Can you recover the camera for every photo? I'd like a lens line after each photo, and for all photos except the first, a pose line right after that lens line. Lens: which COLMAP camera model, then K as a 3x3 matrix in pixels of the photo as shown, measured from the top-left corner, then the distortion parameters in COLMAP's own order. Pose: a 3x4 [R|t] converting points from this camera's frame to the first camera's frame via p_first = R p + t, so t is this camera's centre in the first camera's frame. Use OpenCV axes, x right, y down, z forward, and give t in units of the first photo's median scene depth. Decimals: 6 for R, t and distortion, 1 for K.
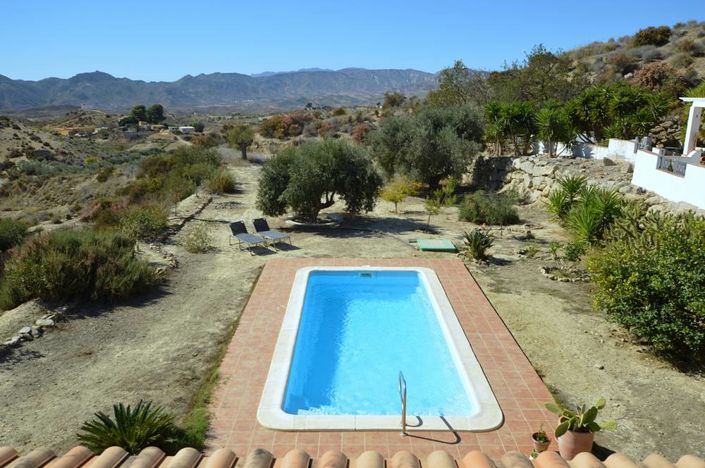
lens RADIAL K [[604.6, 0, 353.3], [0, 604.6, 233.8], [0, 0, 1]] dist [0.013249, 0.009521]
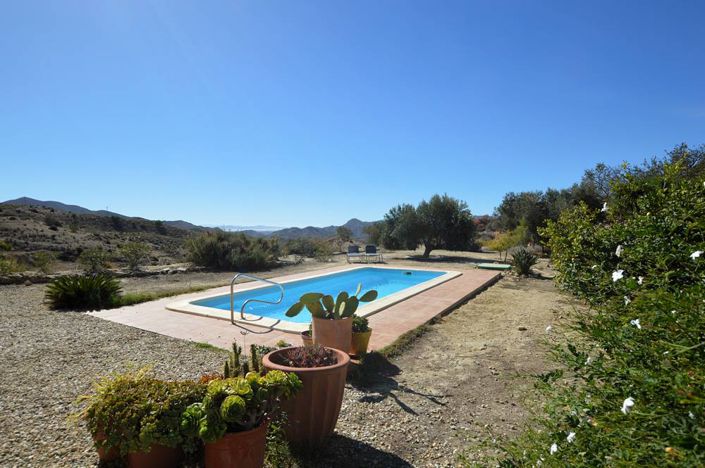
lens RADIAL K [[380.3, 0, 345.9], [0, 380.3, 236.5], [0, 0, 1]] dist [-0.004260, -0.001507]
pose [[0.856189, 0.012792, -0.516504, 0.316528], [-0.119153, 0.977634, -0.173303, 0.144743], [0.502735, 0.209923, 0.838564, 0.268340]]
